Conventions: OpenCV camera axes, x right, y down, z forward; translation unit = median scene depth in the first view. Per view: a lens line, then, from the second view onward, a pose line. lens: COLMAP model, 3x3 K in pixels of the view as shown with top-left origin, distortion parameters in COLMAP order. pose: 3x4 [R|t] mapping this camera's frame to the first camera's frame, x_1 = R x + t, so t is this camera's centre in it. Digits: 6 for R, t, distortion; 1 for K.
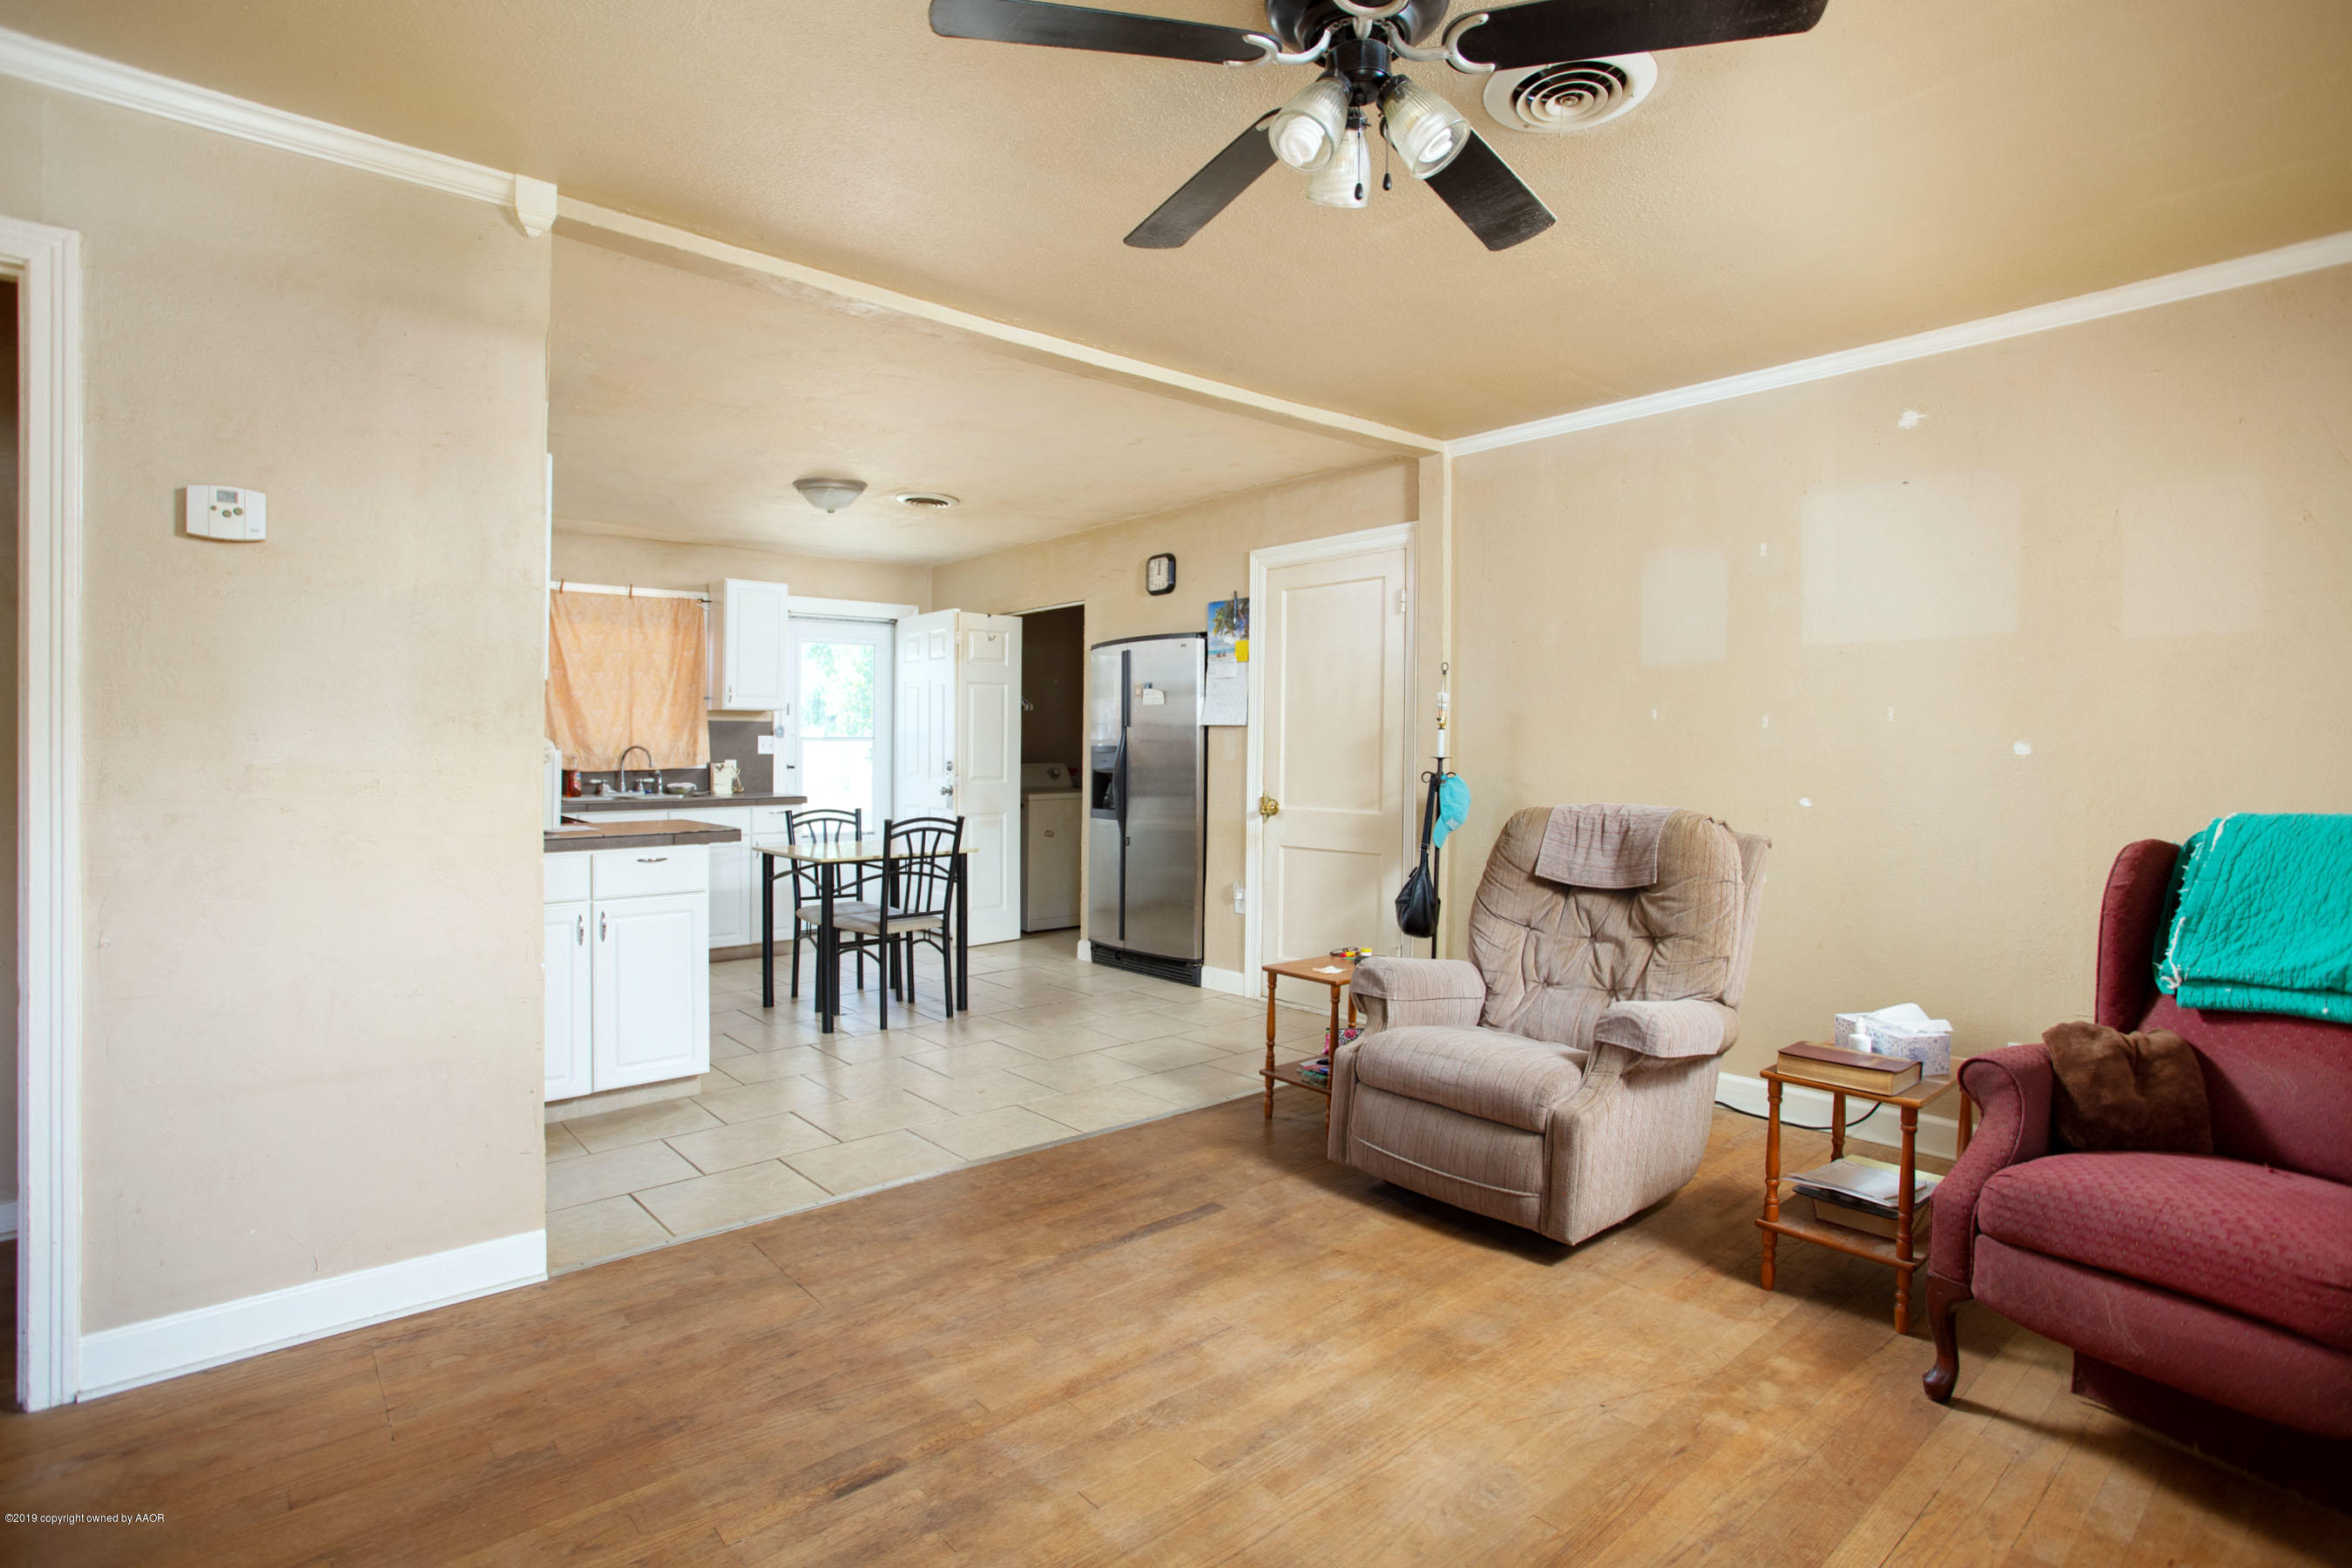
lens RADIAL K [[1184.3, 0, 1167.9], [0, 1184.3, 743.9], [0, 0, 1]] dist [-0.064716, 0.027231]
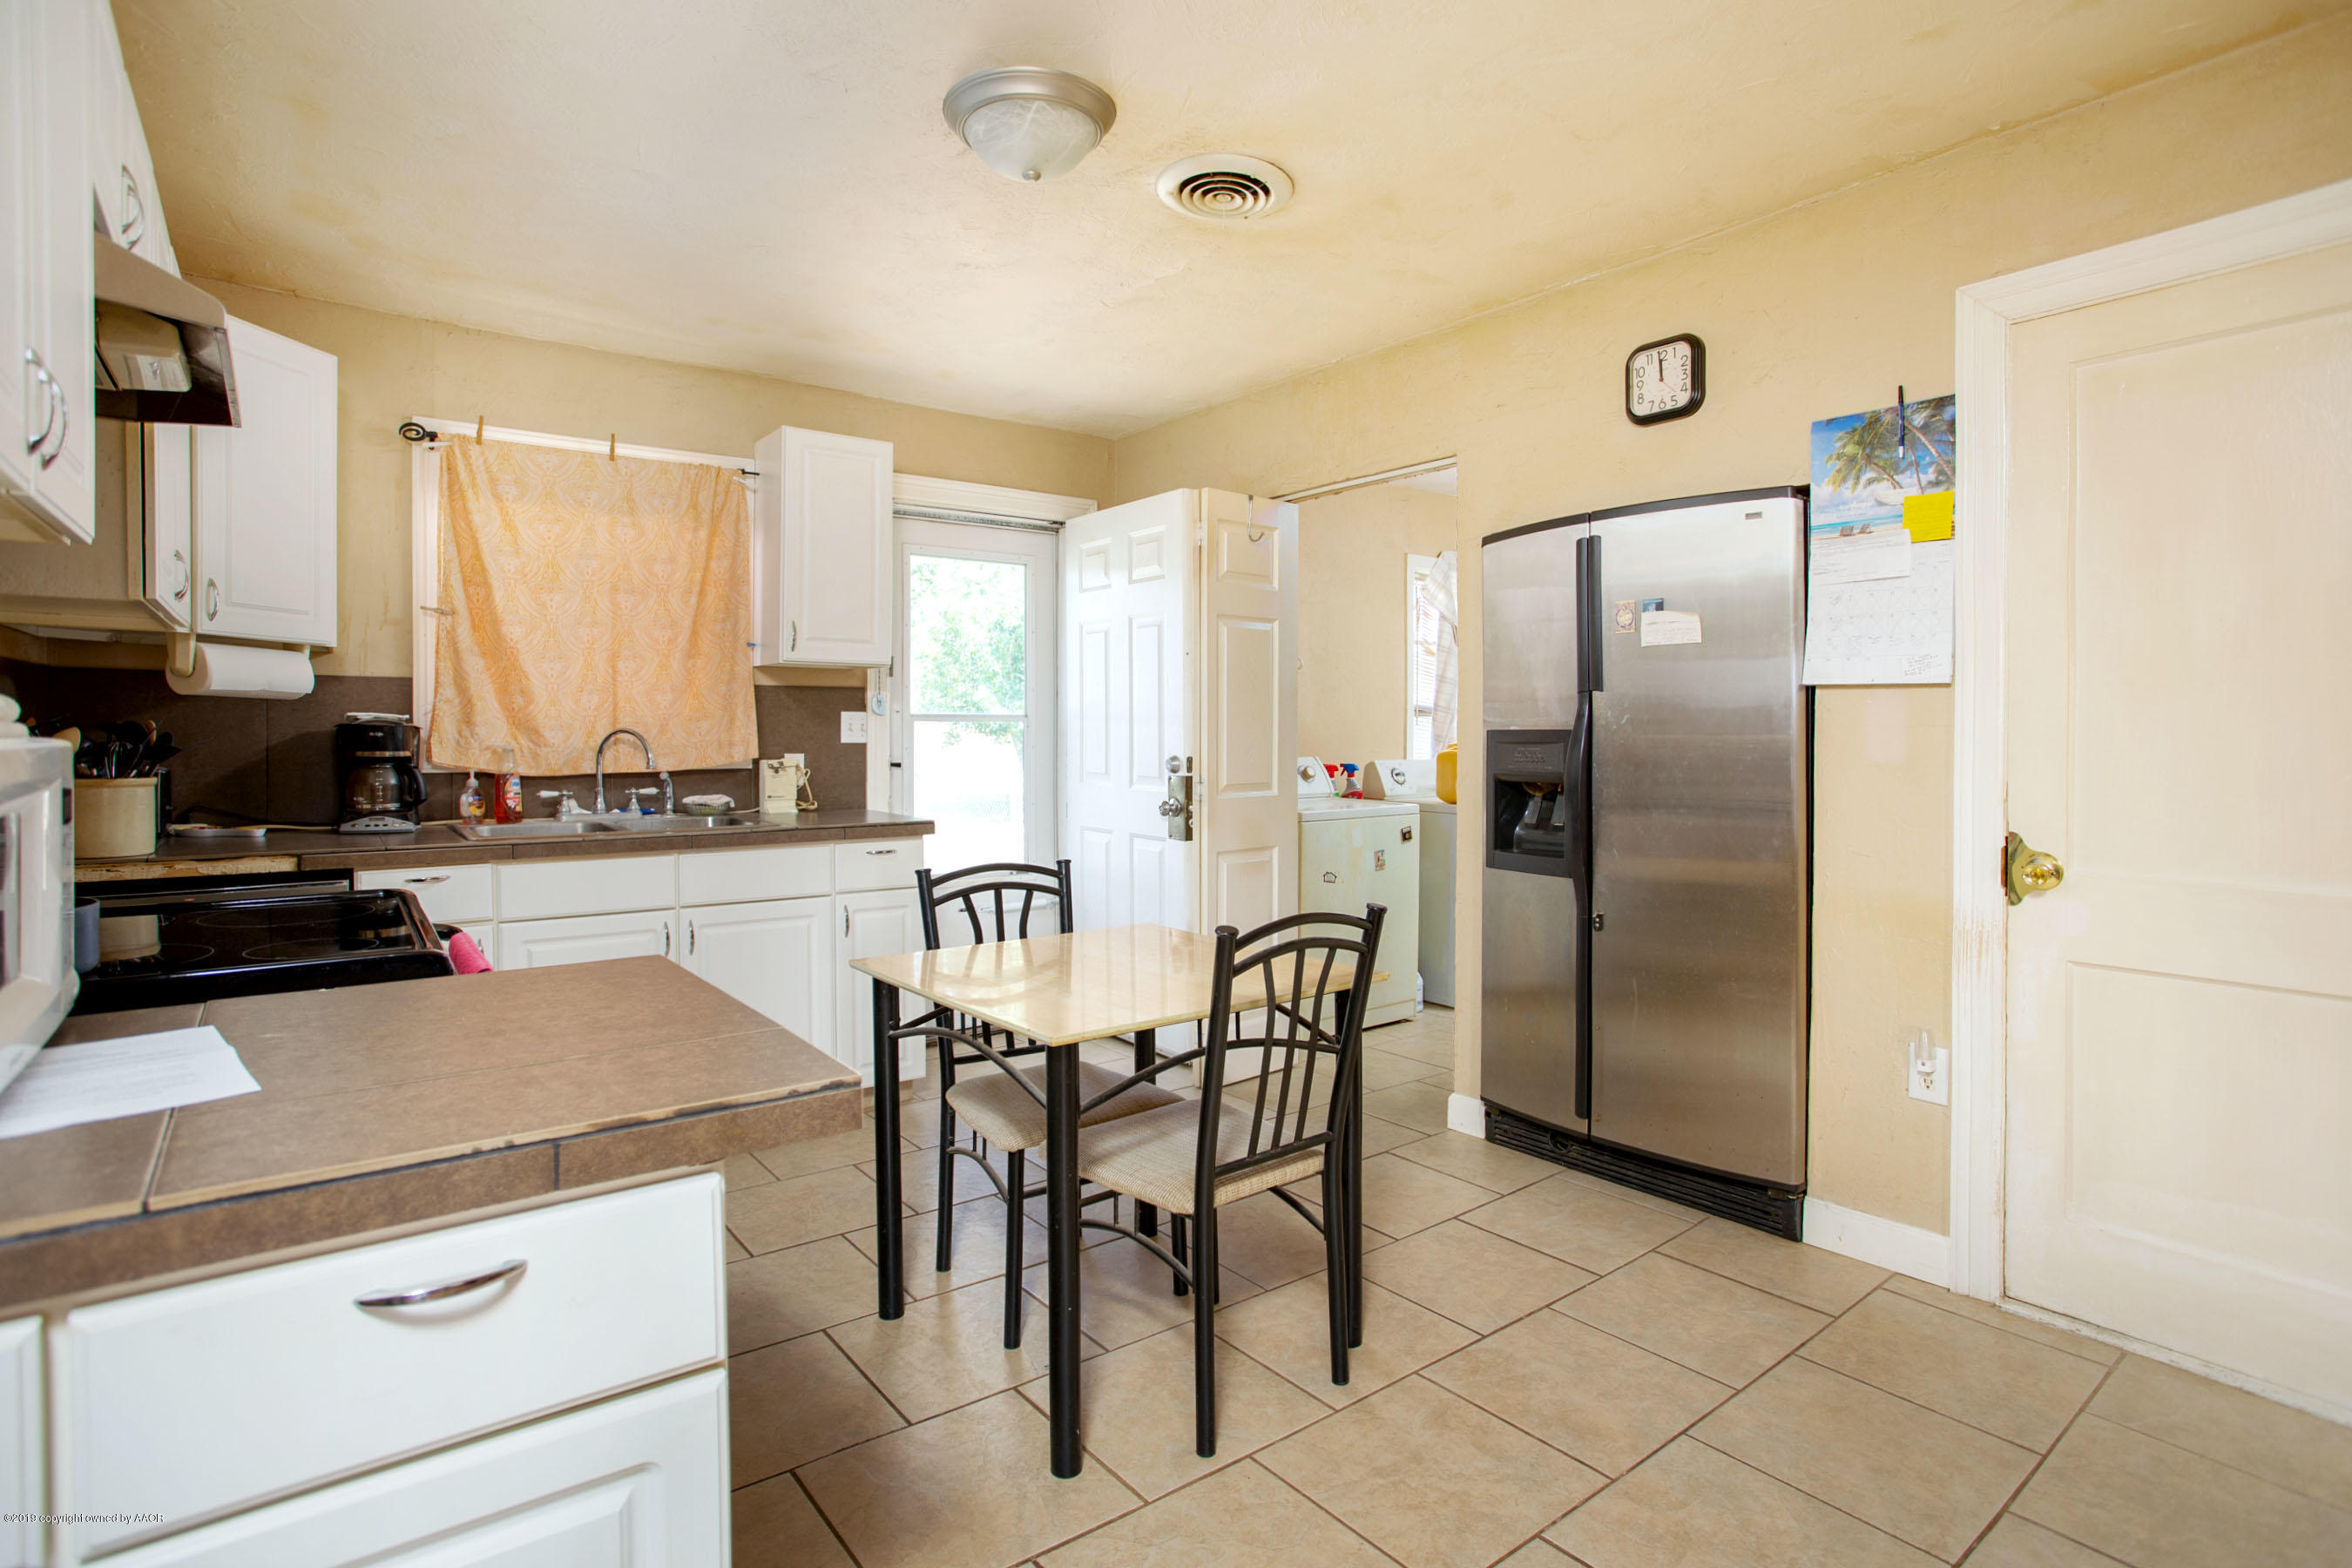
lens RADIAL K [[1184.3, 0, 1167.9], [0, 1184.3, 743.9], [0, 0, 1]] dist [-0.064716, 0.027231]
pose [[0.999063, -0.000456, -0.043285, -0.180716], [0.001101, 0.999889, 0.014881, 0.000823], [0.043274, -0.014915, 0.998952, 0.475468]]
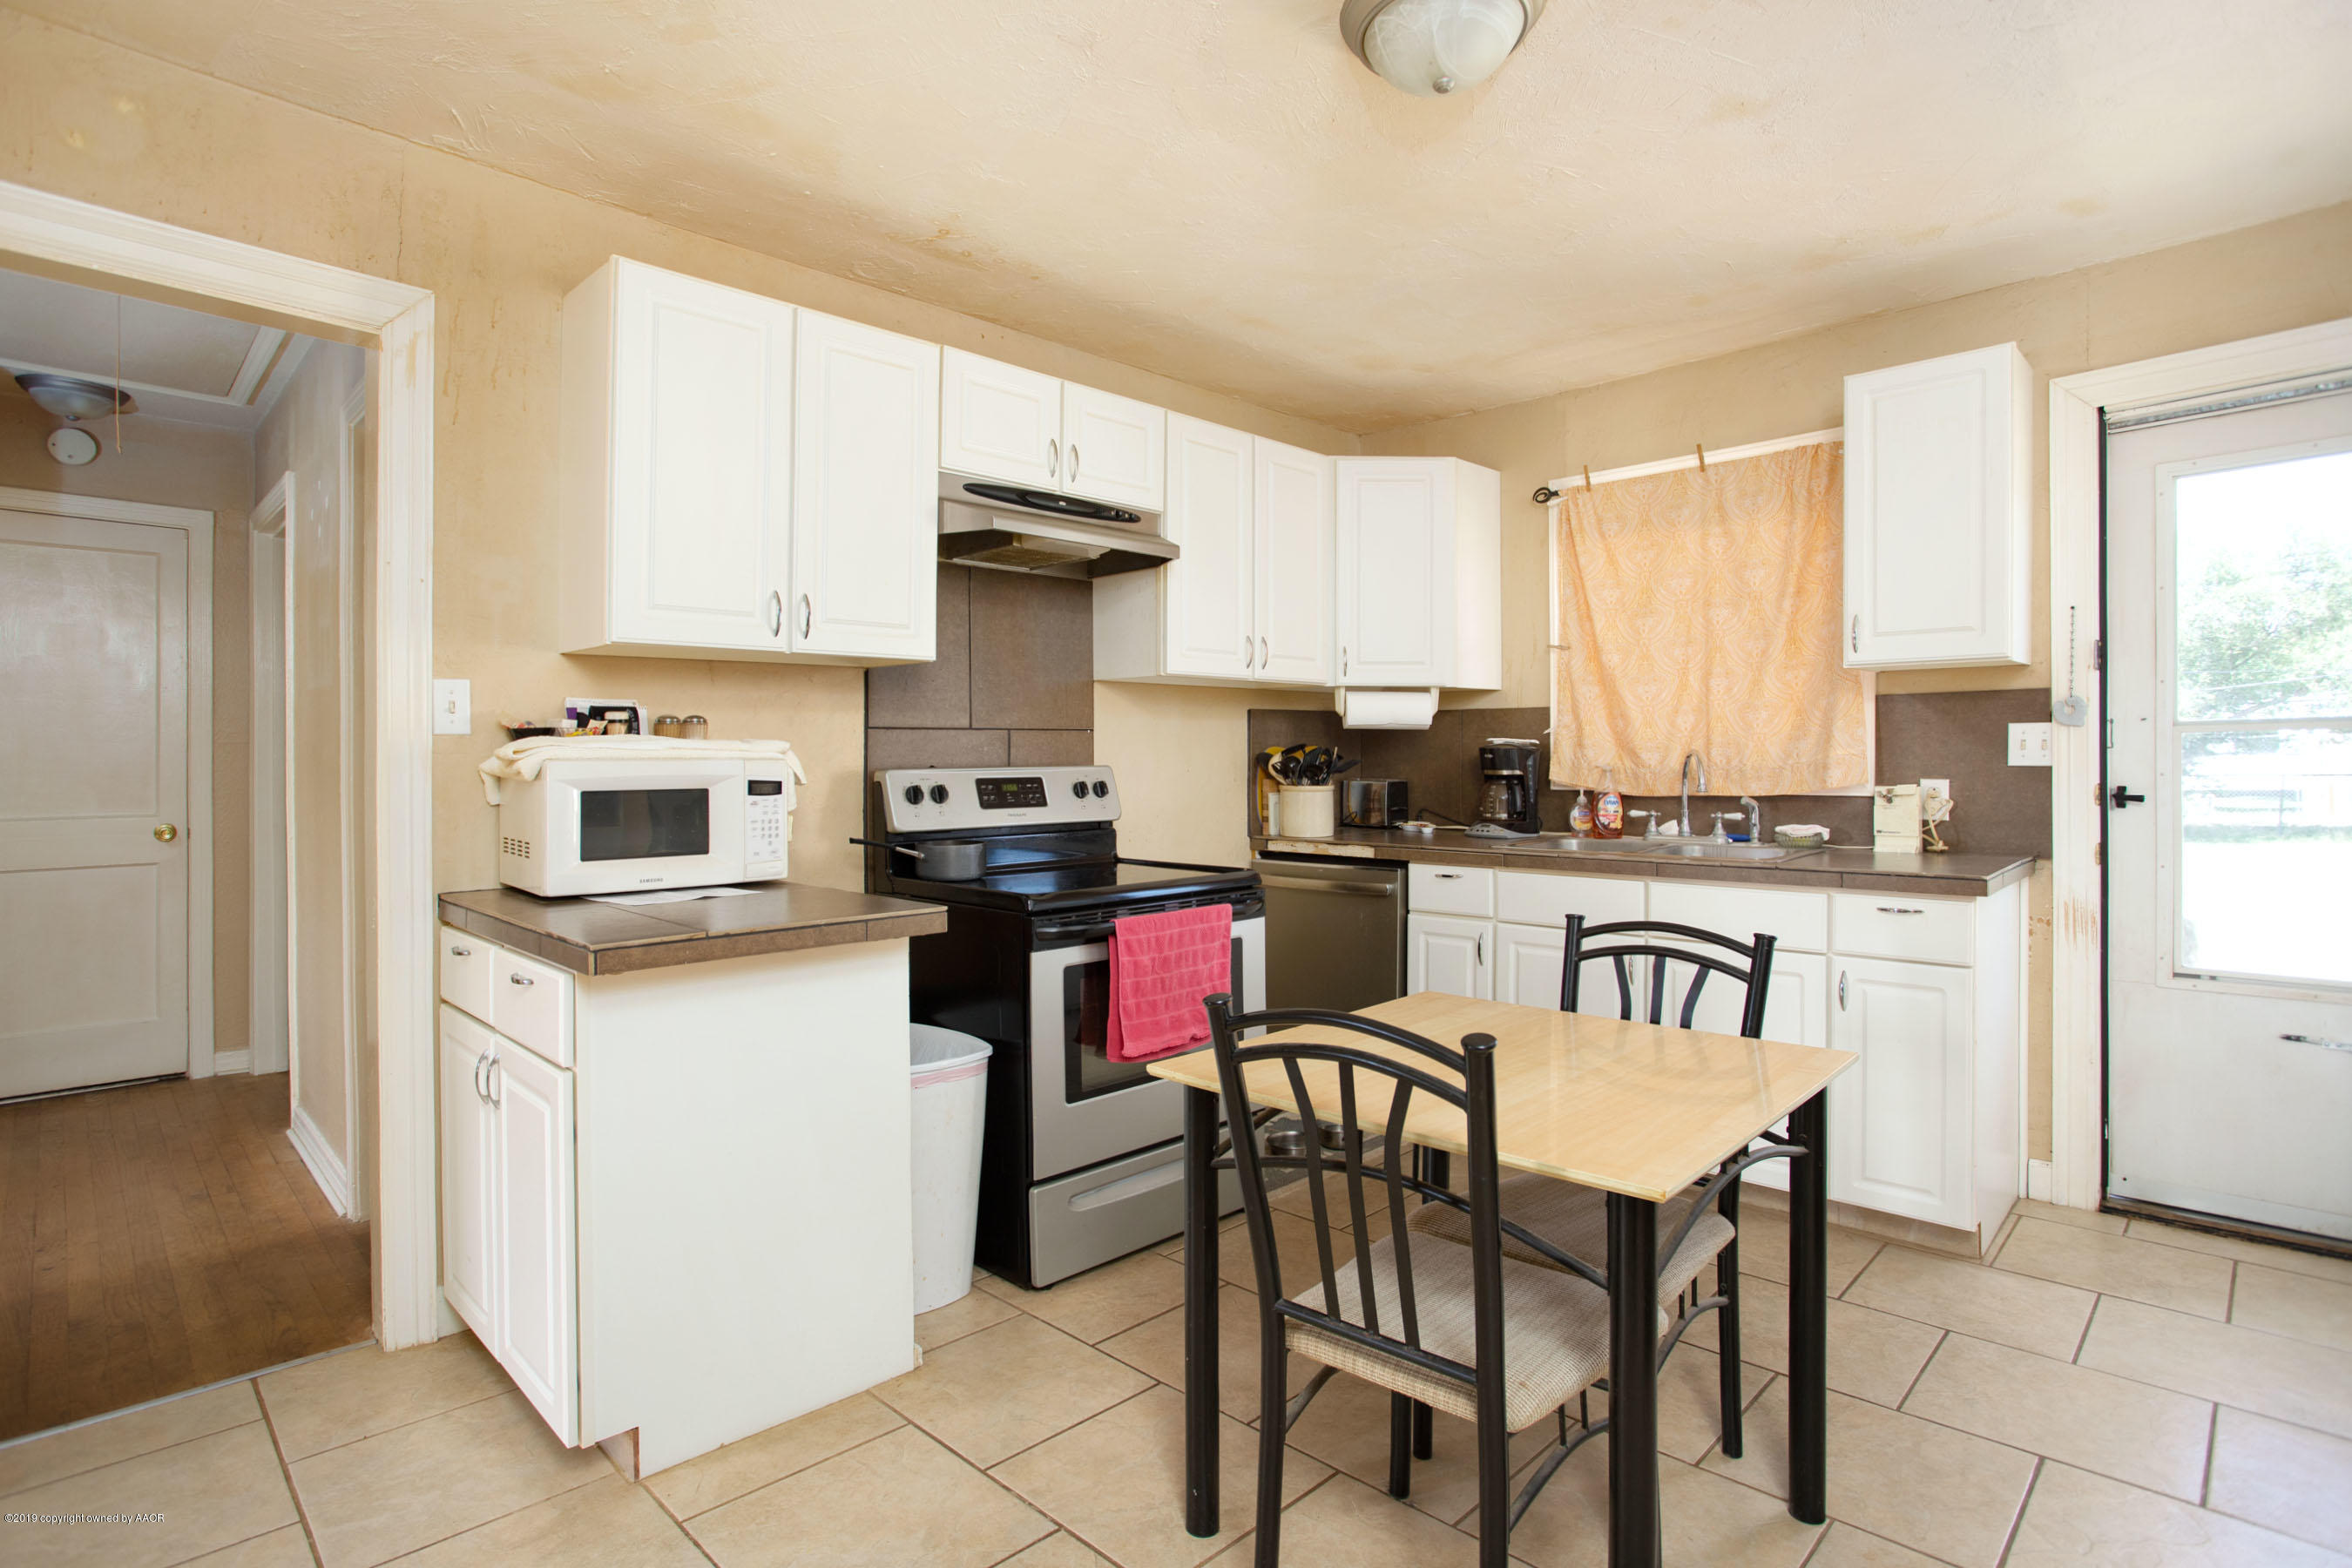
lens RADIAL K [[1184.3, 0, 1167.9], [0, 1184.3, 743.9], [0, 0, 1]] dist [-0.064716, 0.027231]
pose [[0.075922, -0.014082, -0.997014, 0.050060], [0.007807, 0.999878, -0.013528, 0.004391], [0.997083, -0.006757, 0.076023, 0.737708]]
